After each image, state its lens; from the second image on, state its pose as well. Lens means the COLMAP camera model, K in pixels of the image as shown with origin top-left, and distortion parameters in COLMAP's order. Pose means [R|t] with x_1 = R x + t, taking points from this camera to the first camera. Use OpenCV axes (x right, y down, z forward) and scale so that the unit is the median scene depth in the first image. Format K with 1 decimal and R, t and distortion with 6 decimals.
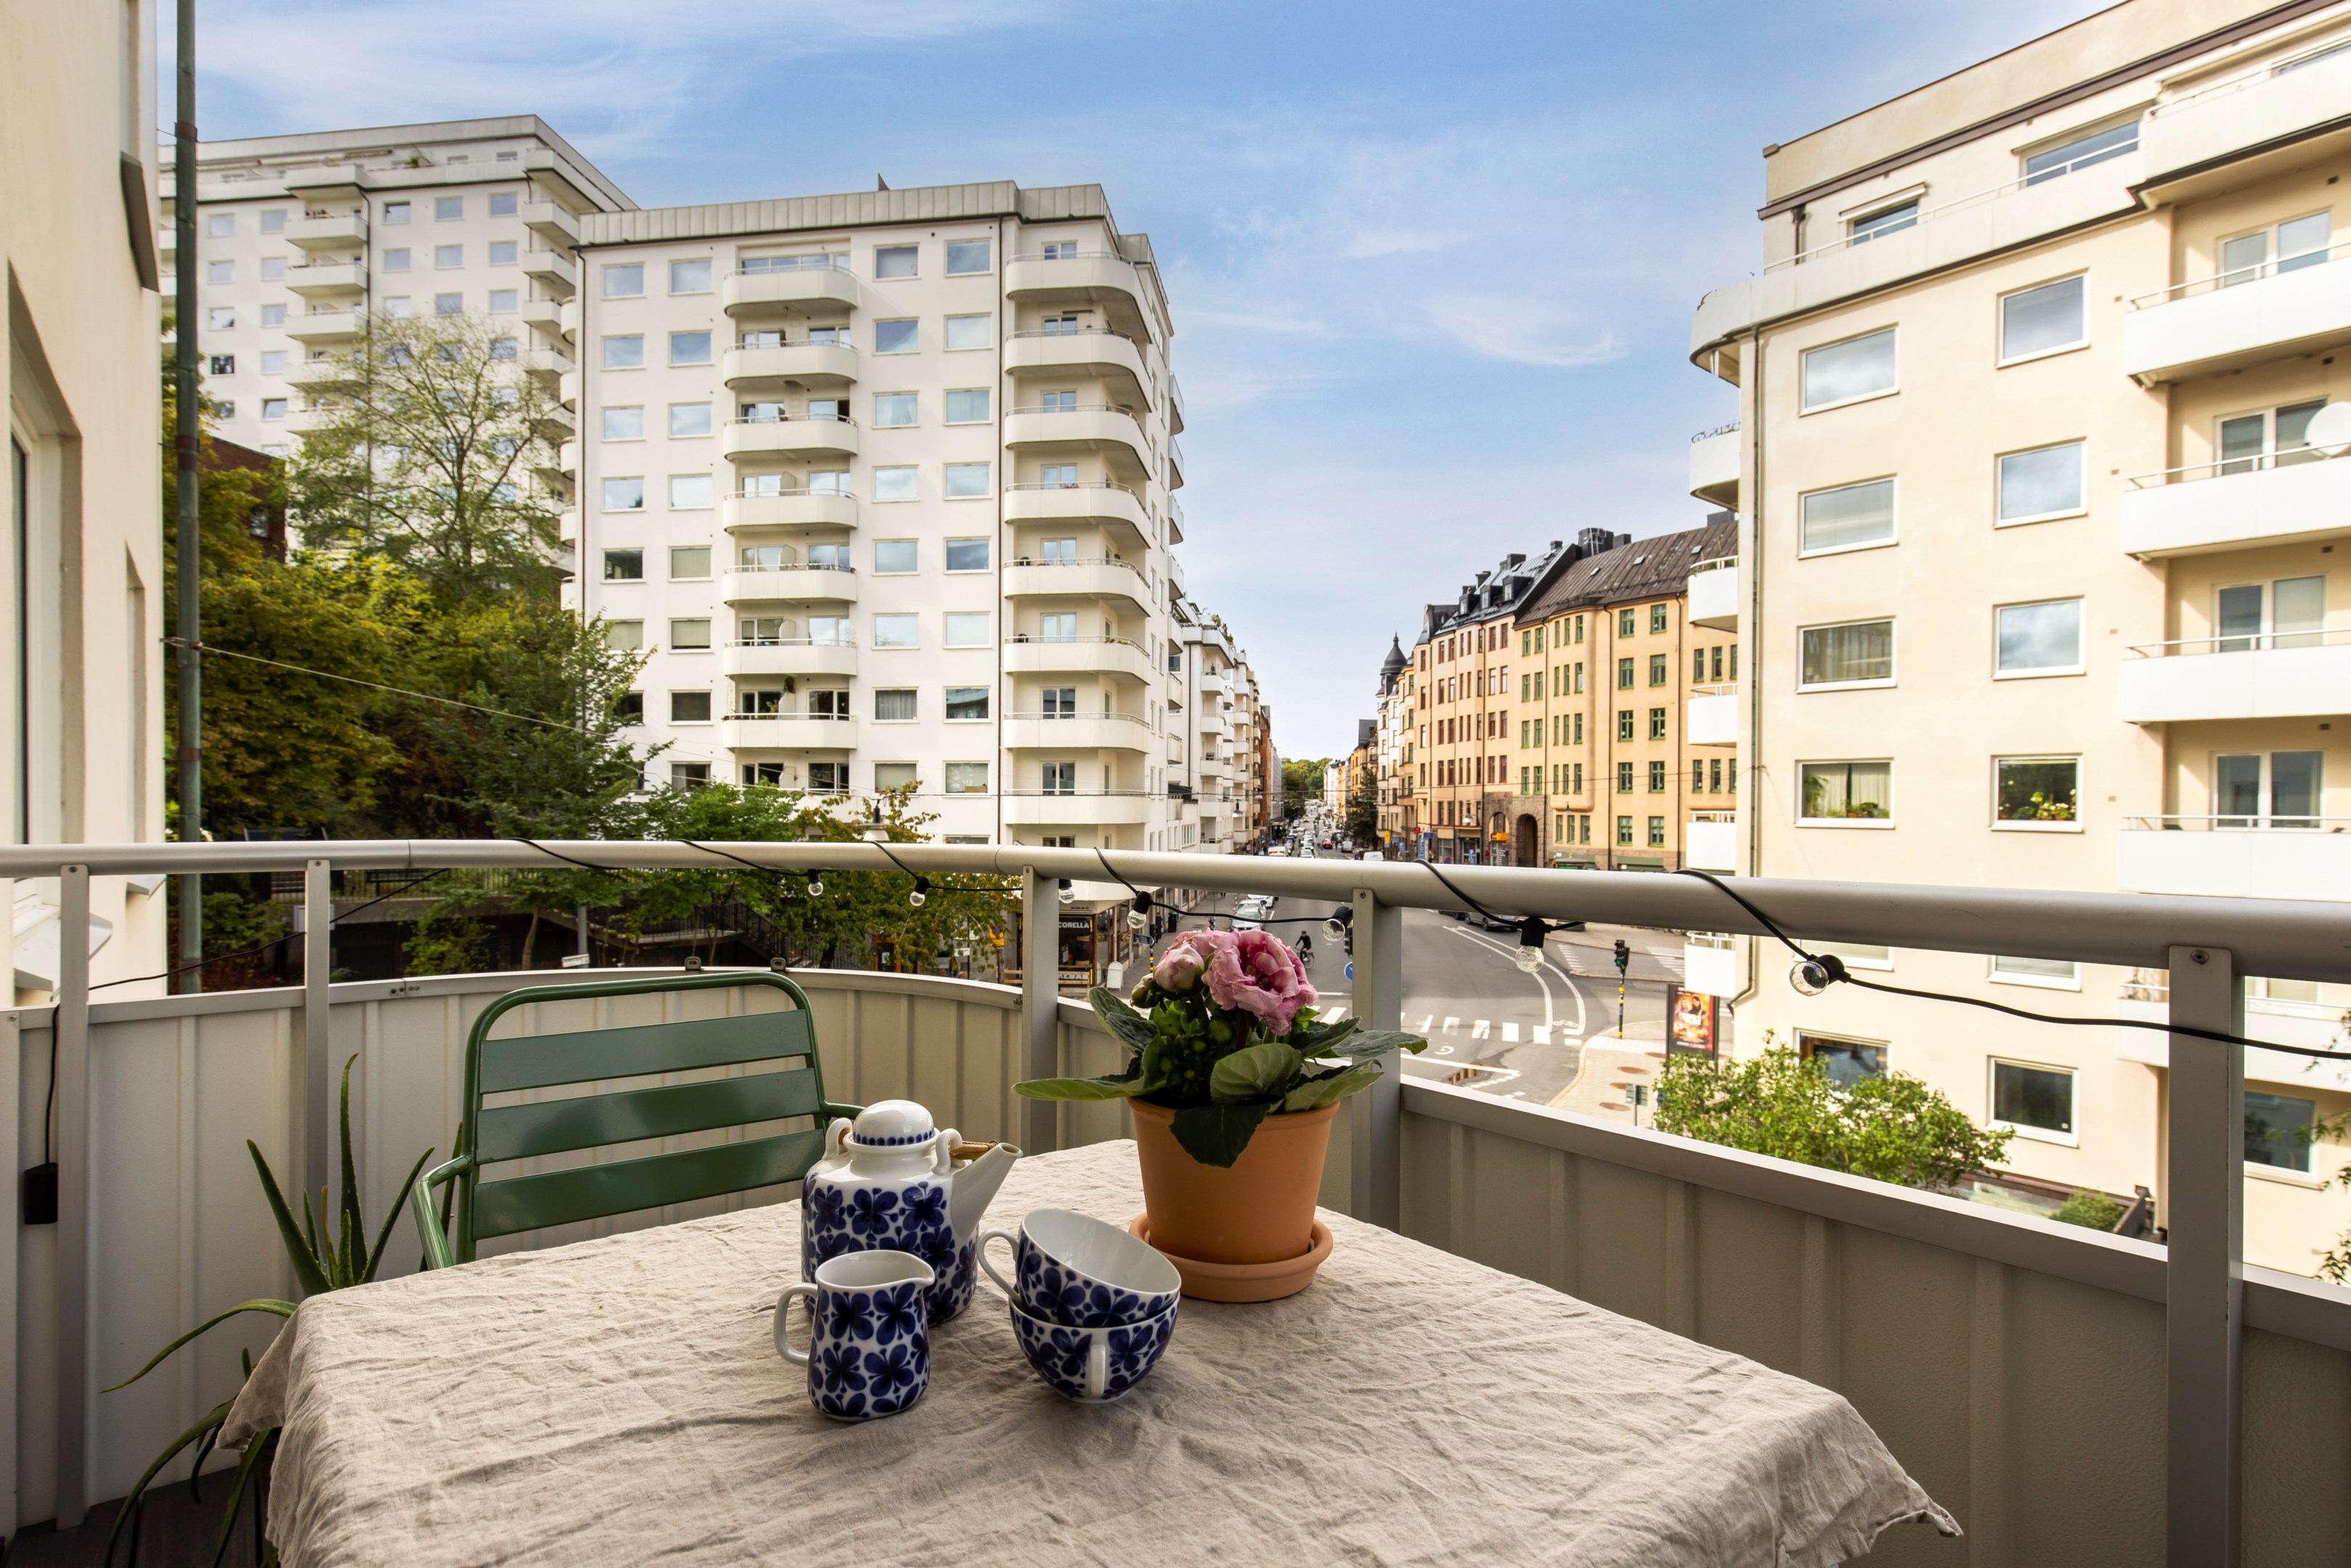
lens RADIAL K [[1156.5, 0, 1153.3], [0, 1156.5, 813.8], [0, 0, 1]] dist [-0.002663, -0.000855]
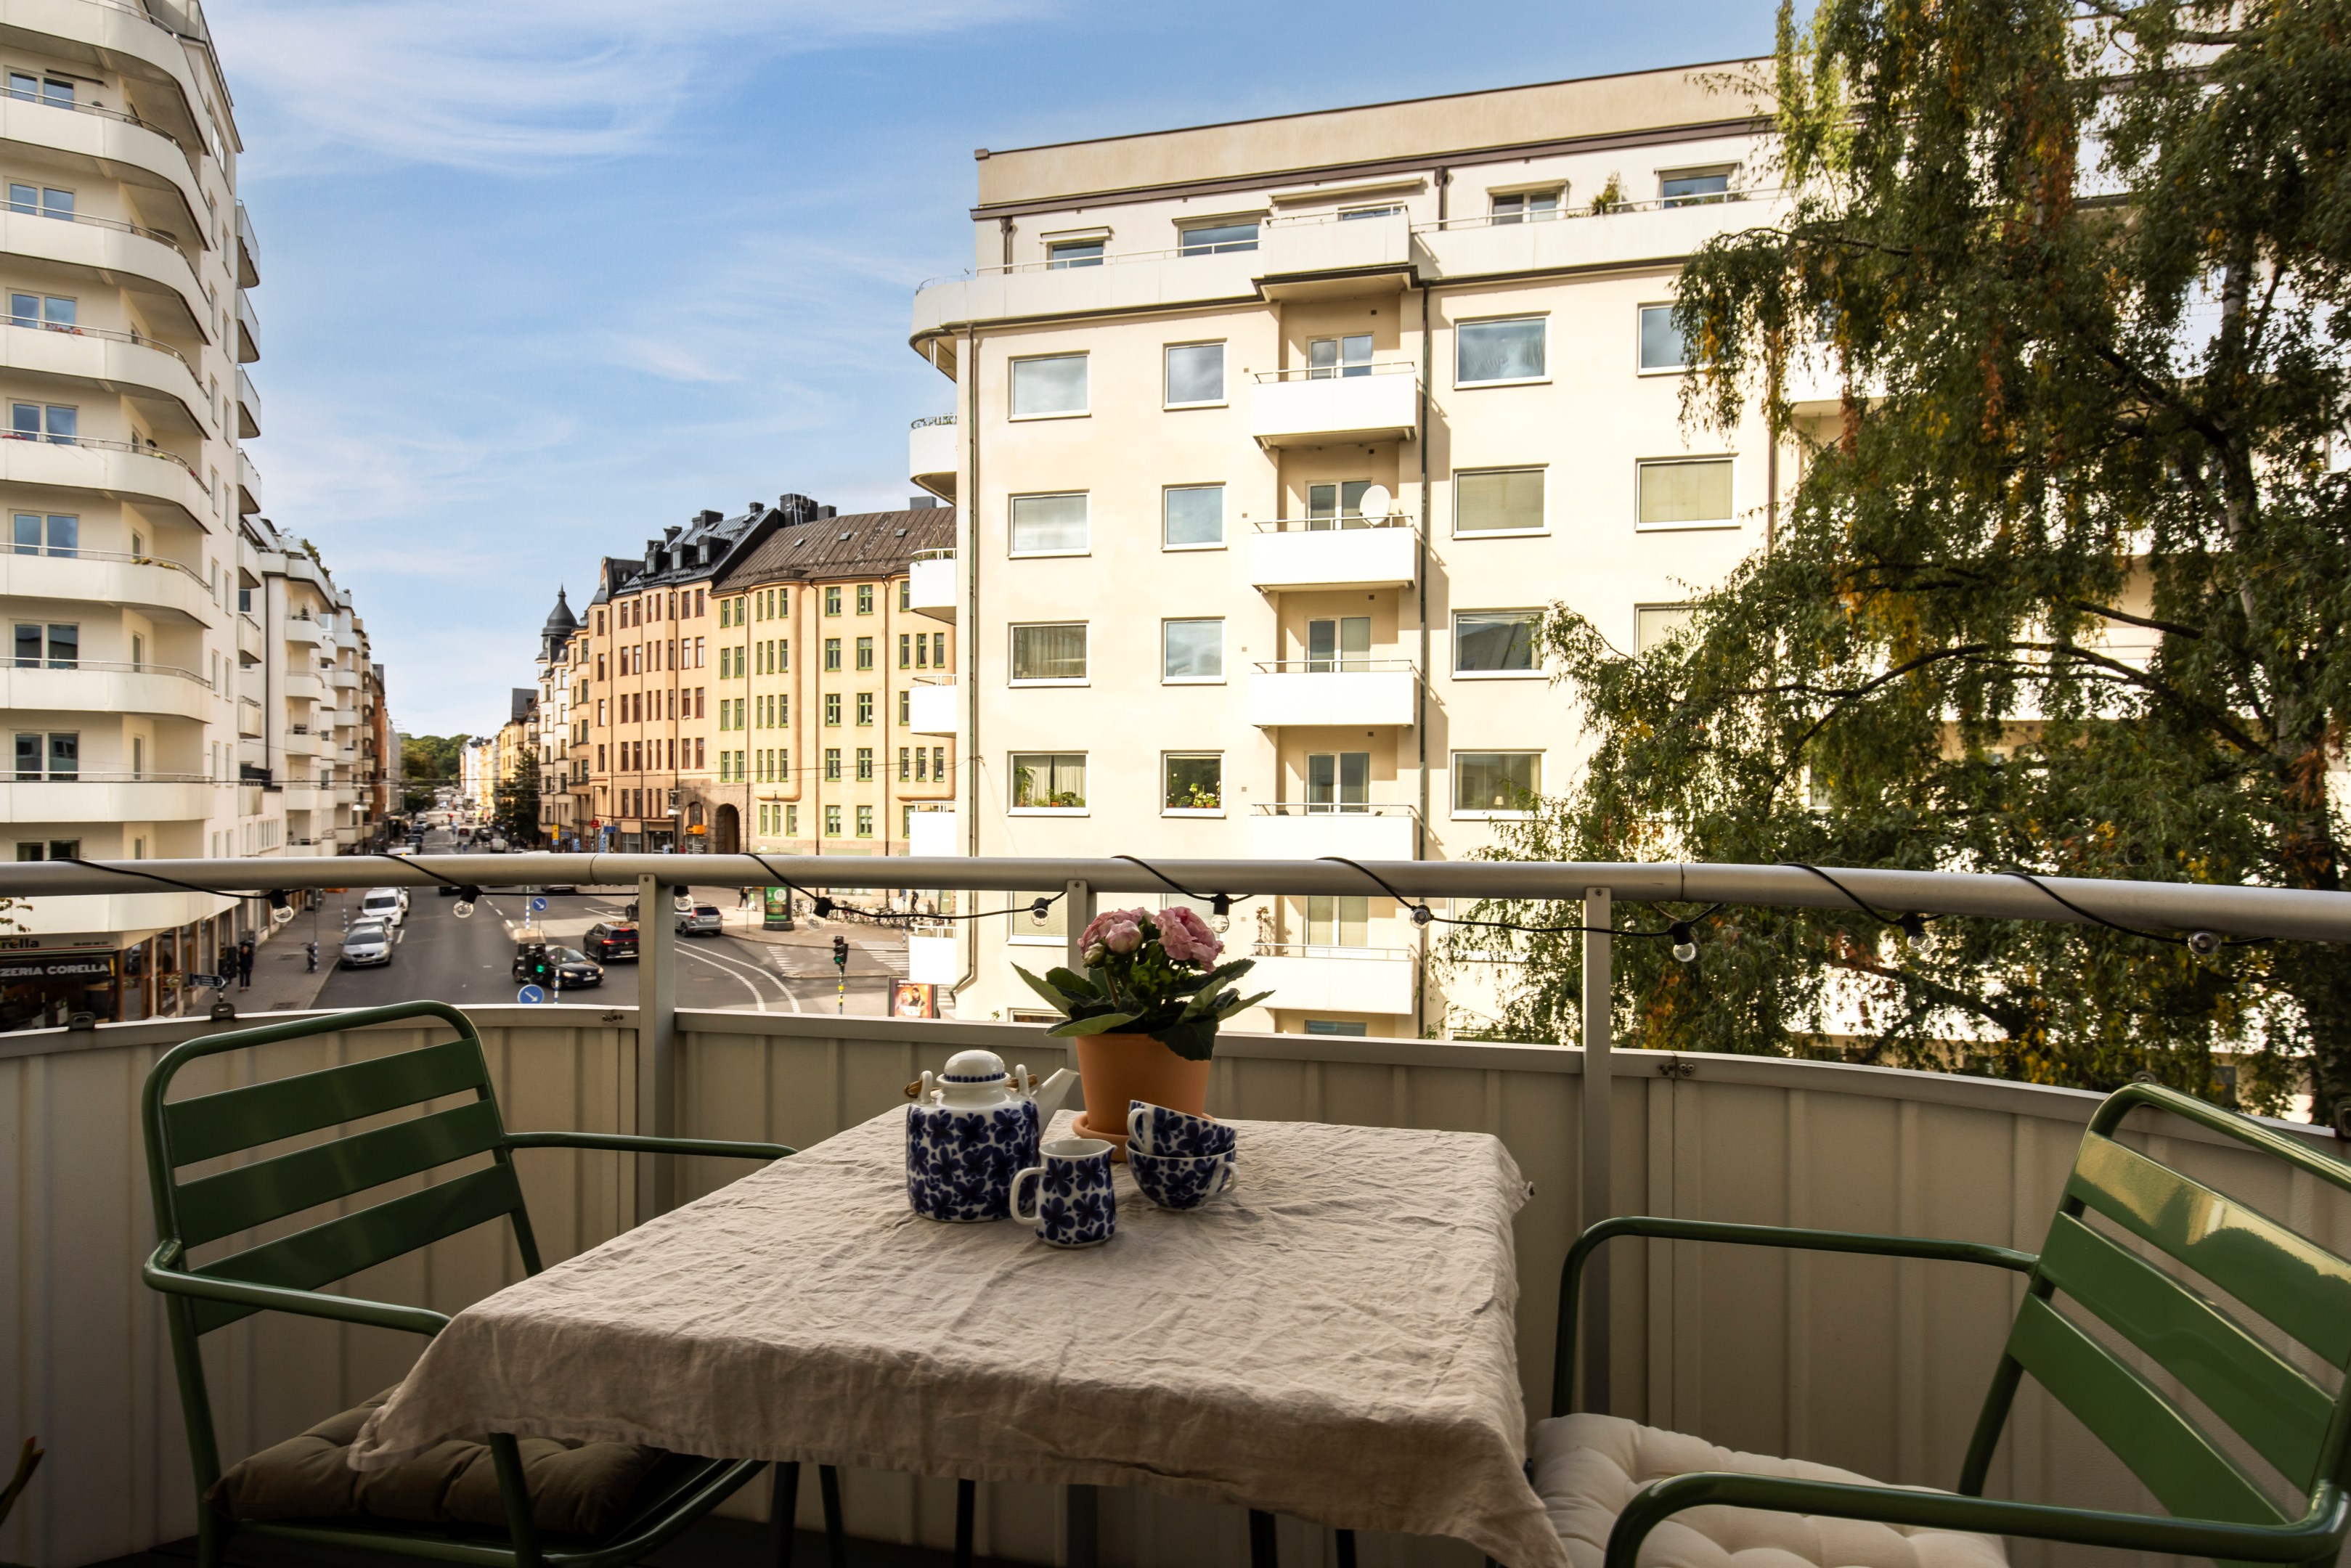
lens RADIAL K [[1281.5, 0, 1177.2], [0, 1281.5, 815.4], [0, 0, 1]] dist [-0.000374, -0.001696]
pose [[0.791985, -0.010820, 0.610445, -0.012600], [0.004927, 0.999924, 0.011332, -0.000460], [-0.610521, -0.005967, 0.791978, -0.004005]]
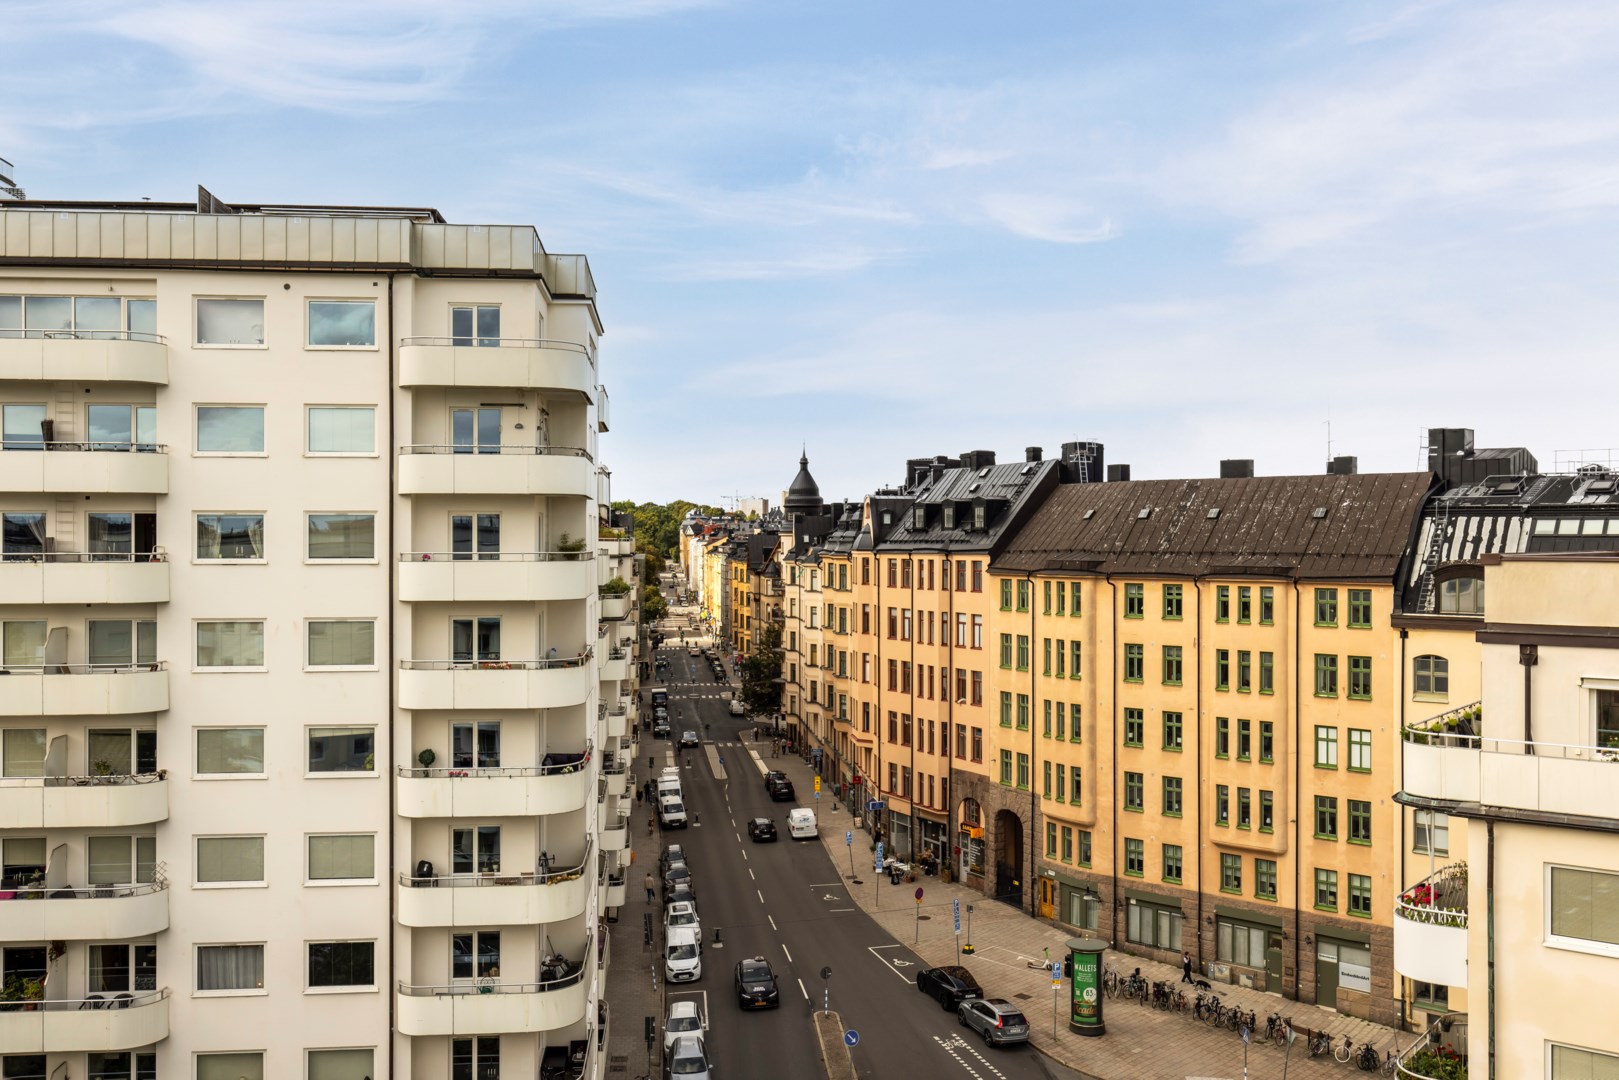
lens RADIAL K [[1498.0, 0, 805.4], [0, 1498.0, 541.3], [0, 0, 1]] dist [0.012244, 0.000000]
pose [[0.972607, -0.004490, 0.232414, -0.077045], [0.006933, 0.999929, -0.009694, -0.264793], [-0.232354, 0.011040, 0.972569, 0.044581]]
